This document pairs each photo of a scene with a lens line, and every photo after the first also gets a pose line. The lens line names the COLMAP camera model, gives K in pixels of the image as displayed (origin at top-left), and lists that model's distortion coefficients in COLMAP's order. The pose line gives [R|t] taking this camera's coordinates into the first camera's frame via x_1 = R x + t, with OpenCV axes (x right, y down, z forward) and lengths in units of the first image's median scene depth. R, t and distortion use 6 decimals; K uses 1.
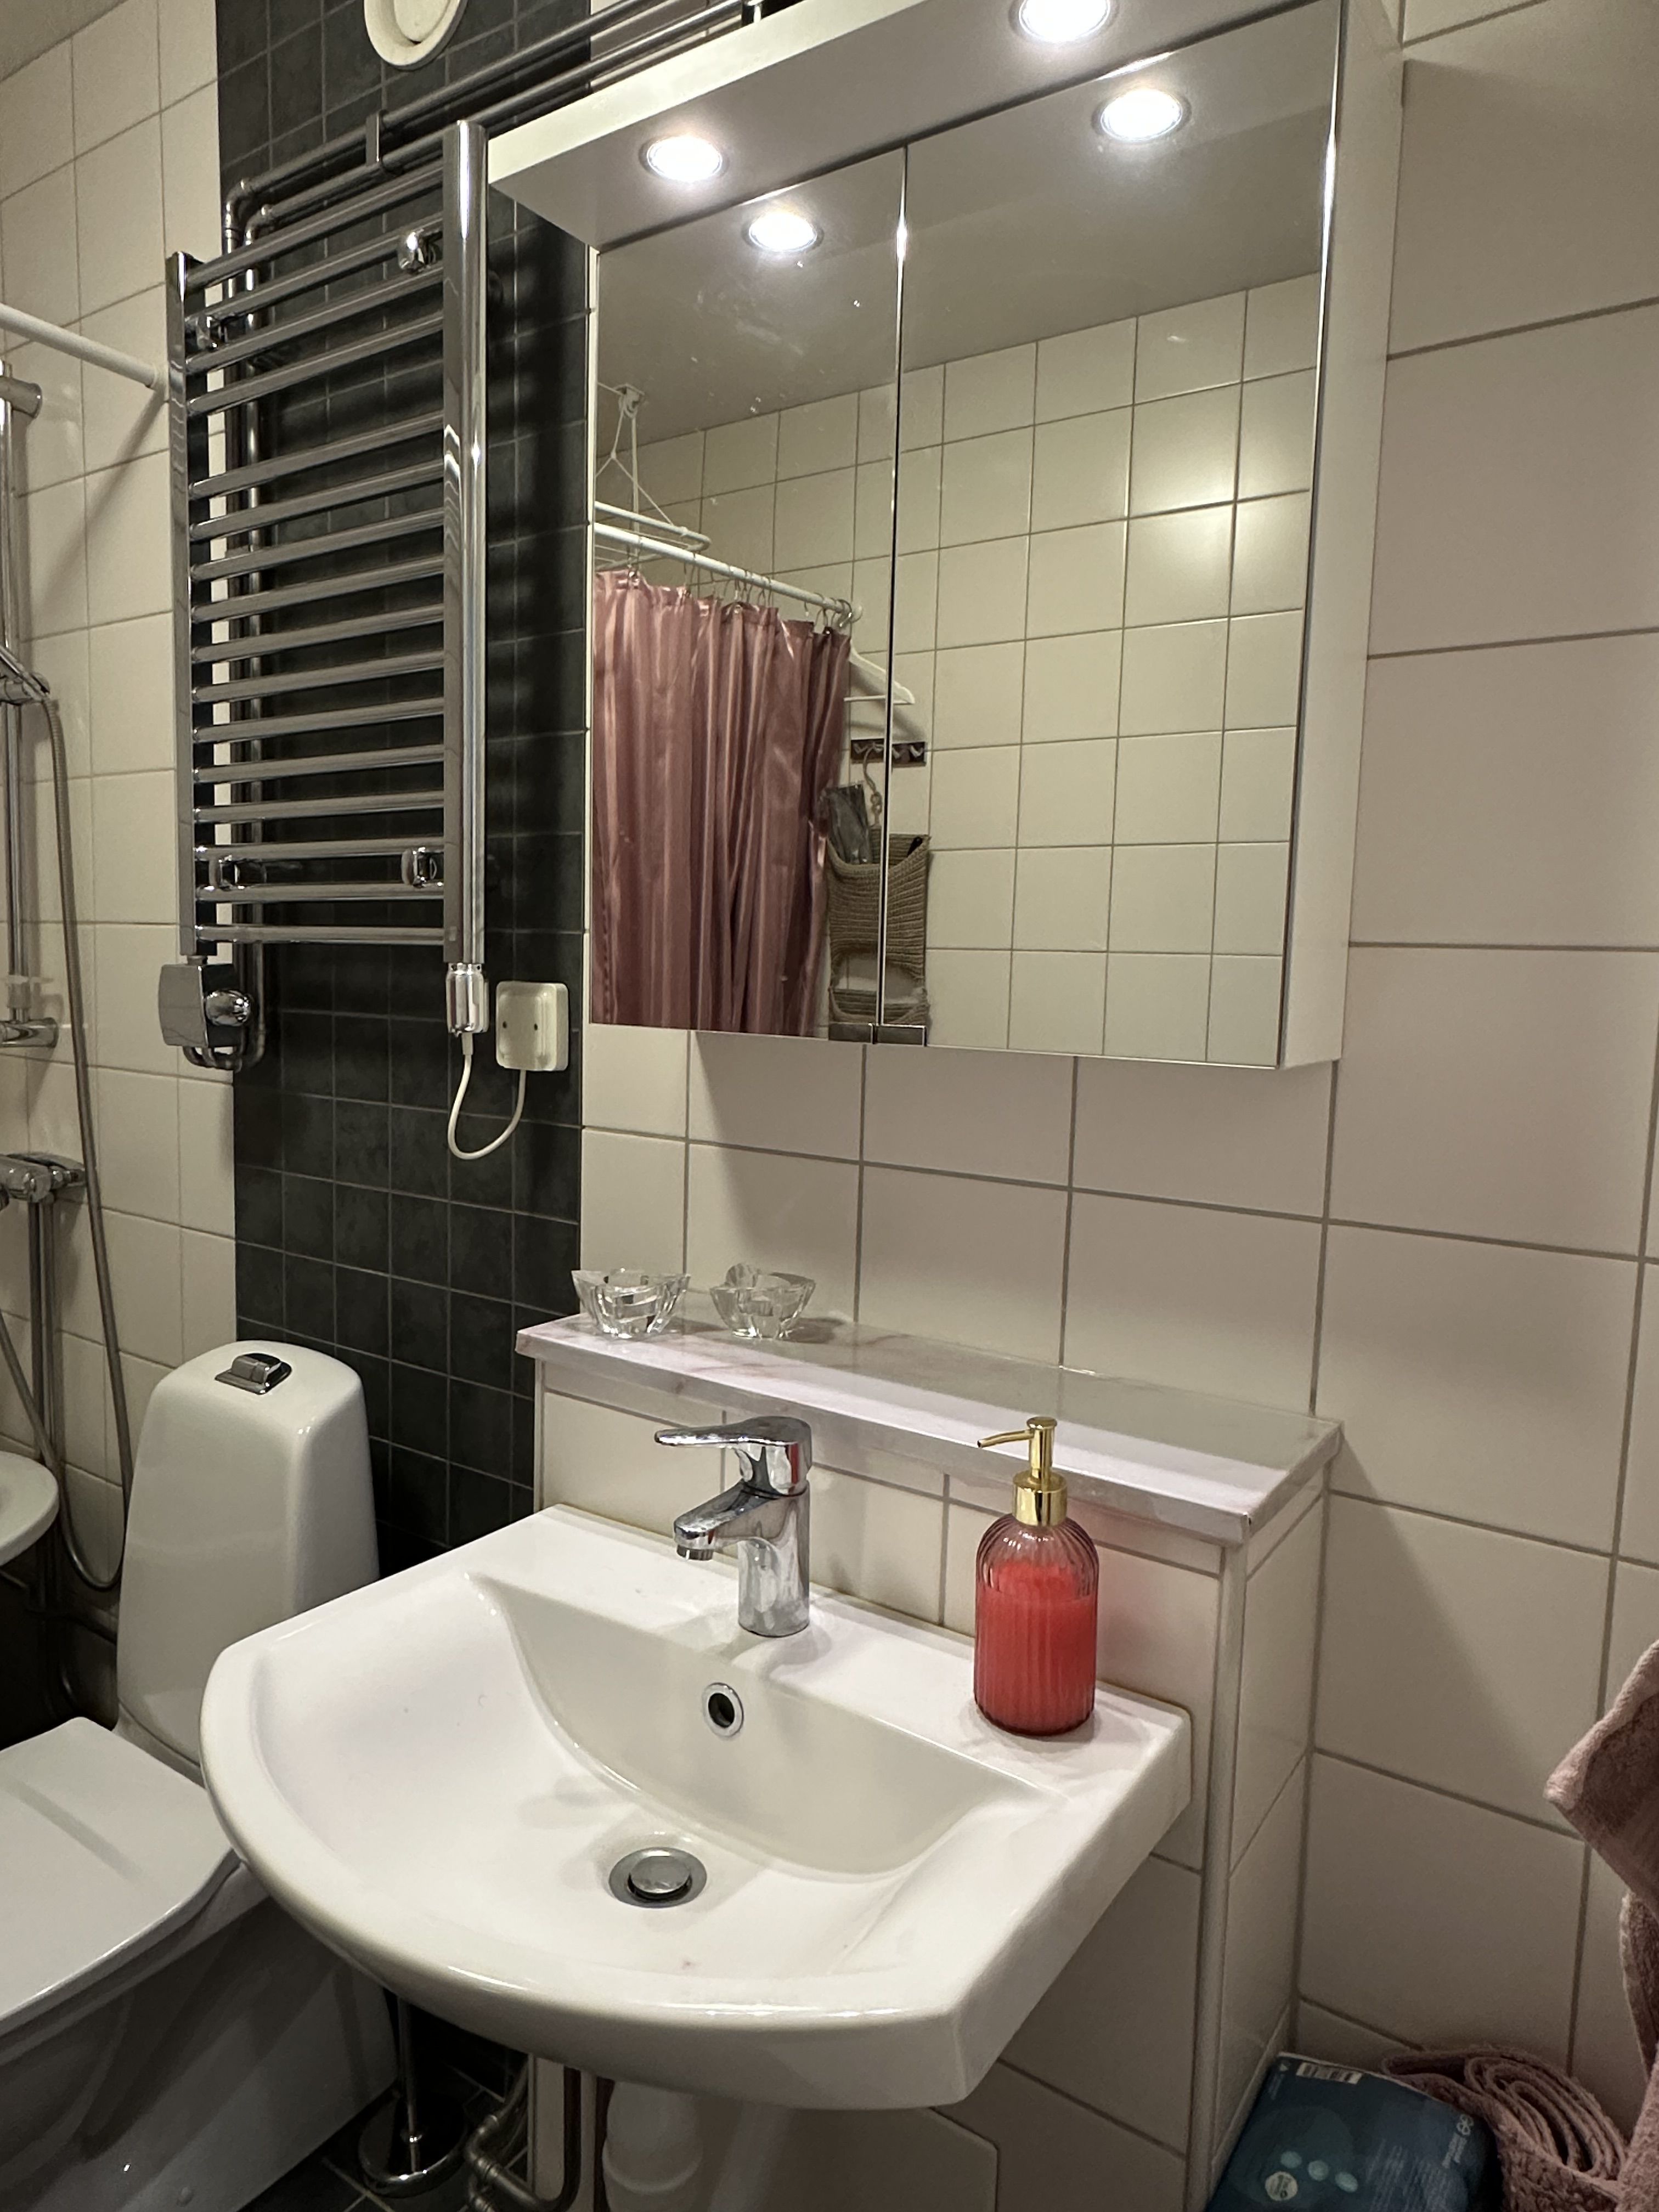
lens RADIAL K [[1421.3, 0, 813.7], [0, 1421.3, 1105.3], [0, 0, 1]] dist [-0.003584, 0.001846]
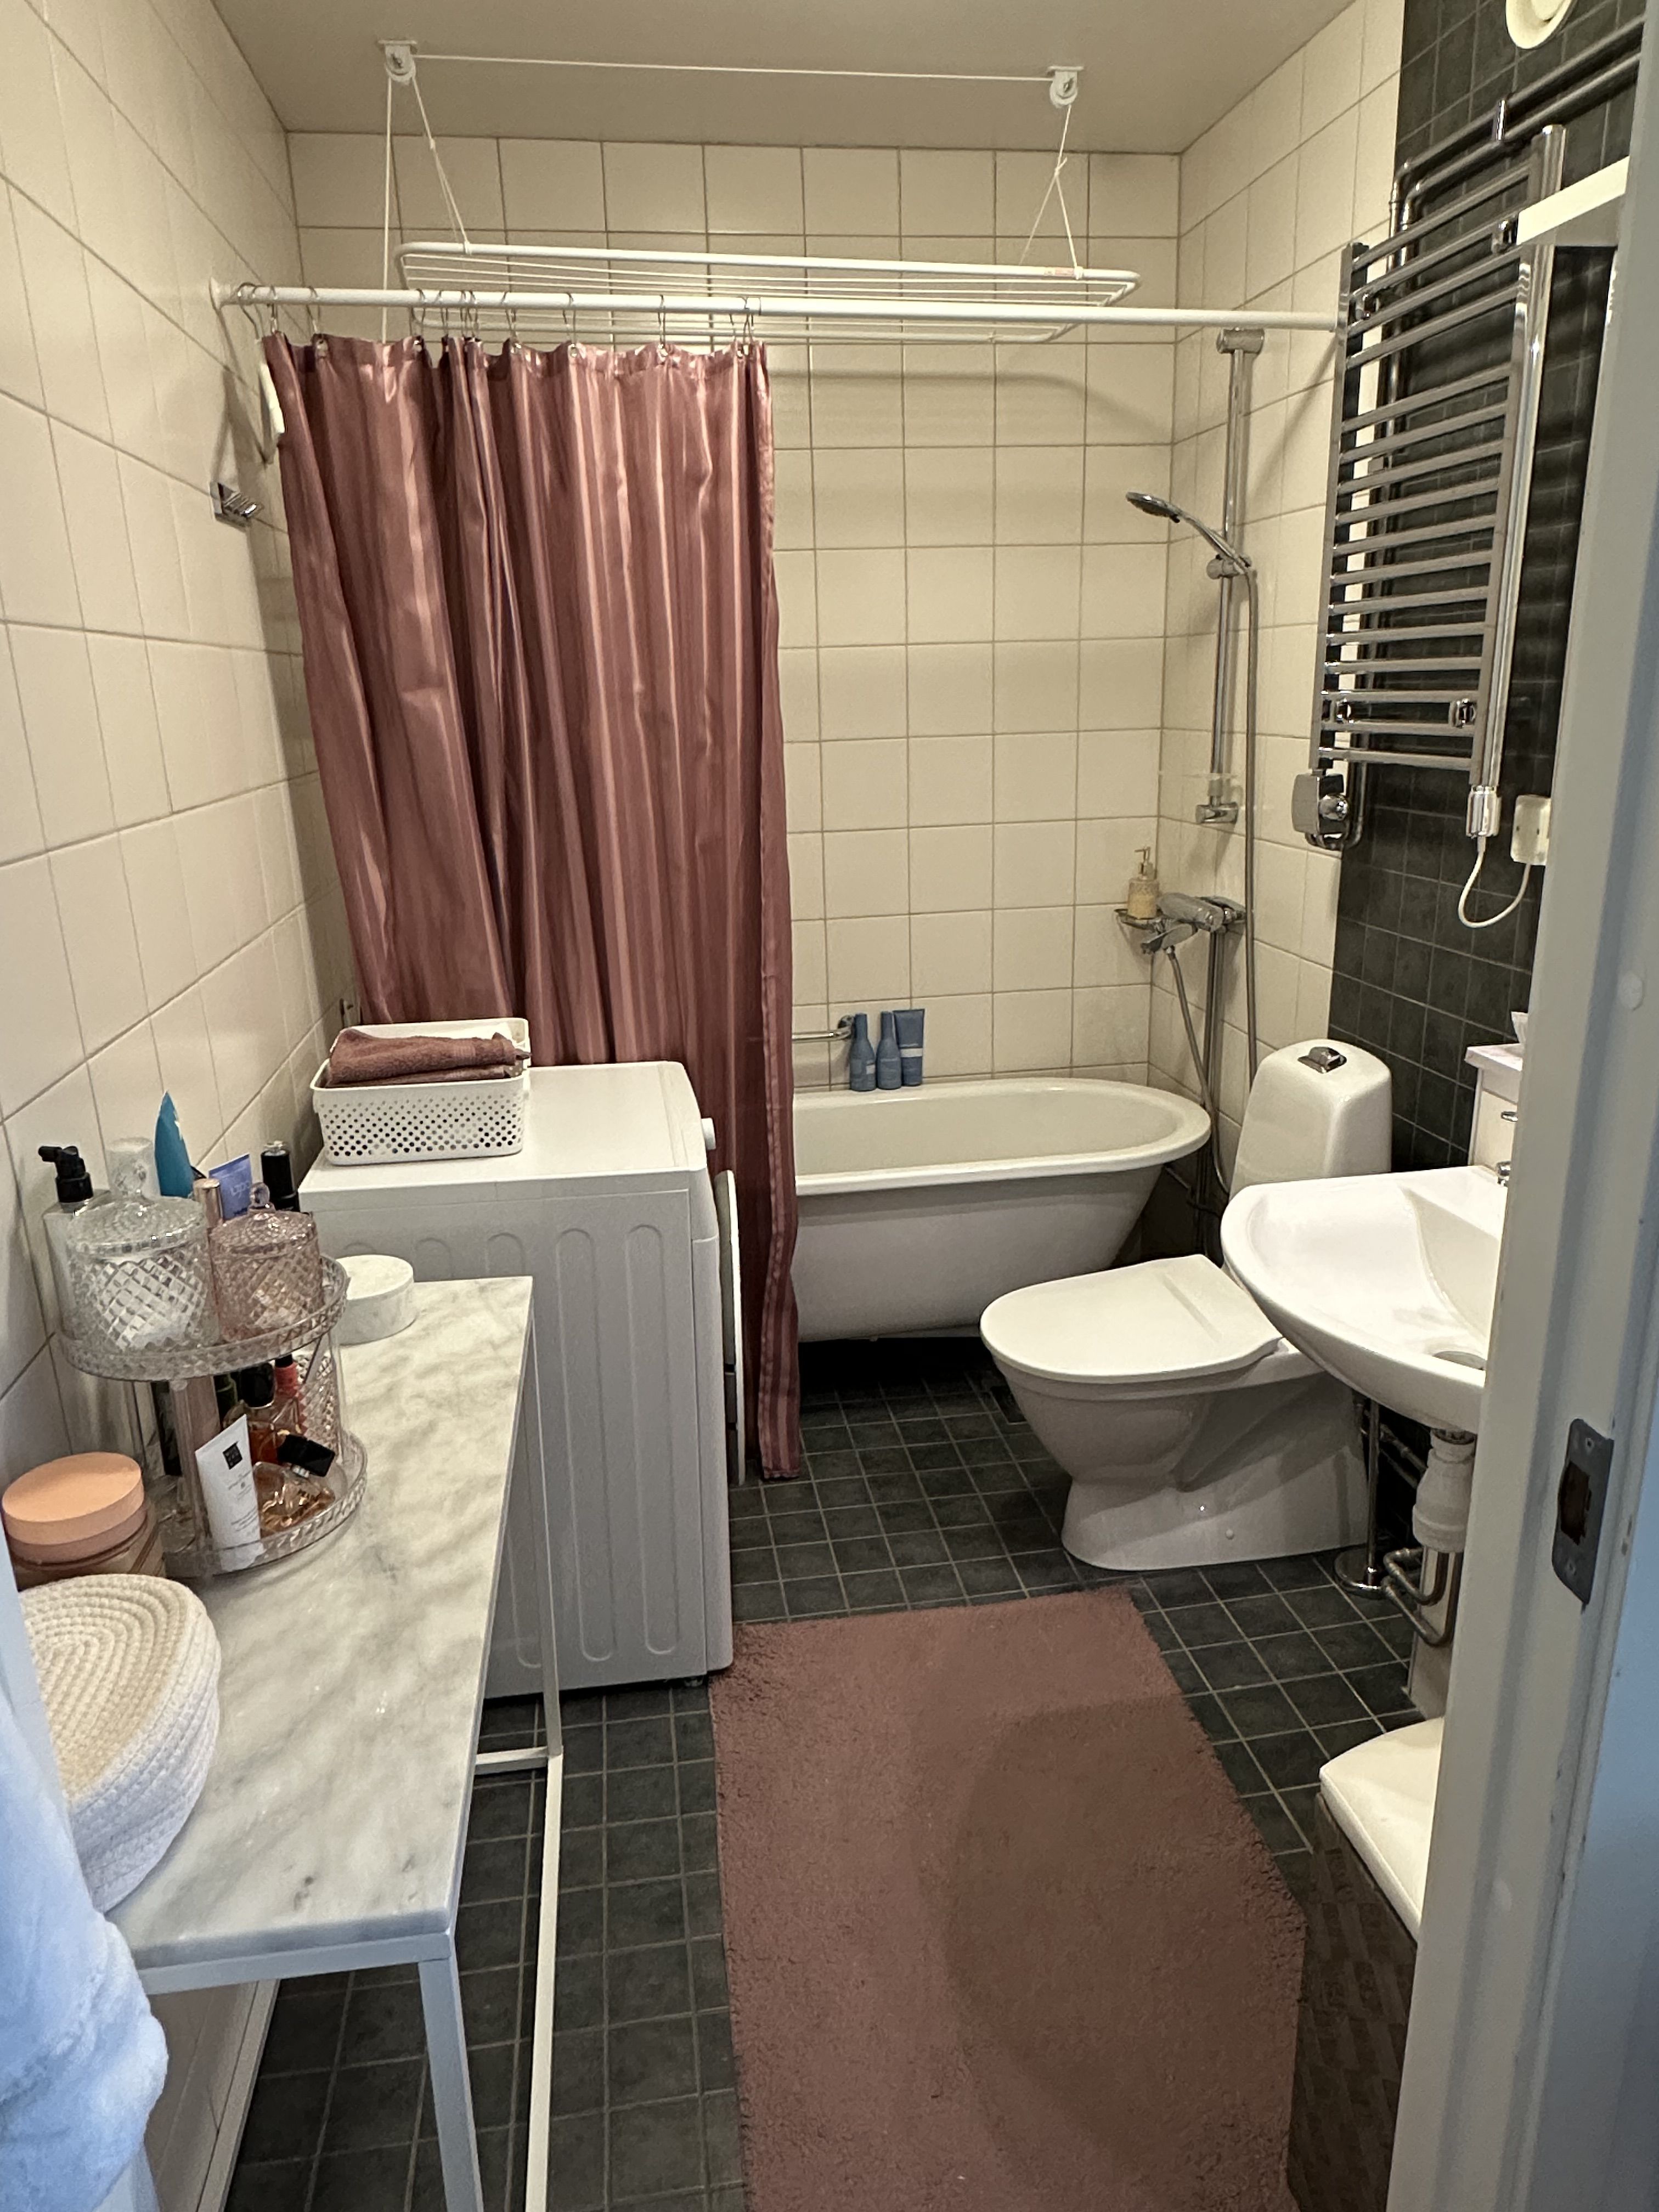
lens RADIAL K [[1421.3, 0, 813.7], [0, 1421.3, 1105.3], [0, 0, 1]] dist [-0.003584, 0.001846]
pose [[0.687910, 0.161444, -0.707612, 0.289026], [-0.026009, 0.979804, 0.198261, -0.044727], [0.725330, -0.117981, 0.678216, -0.388035]]
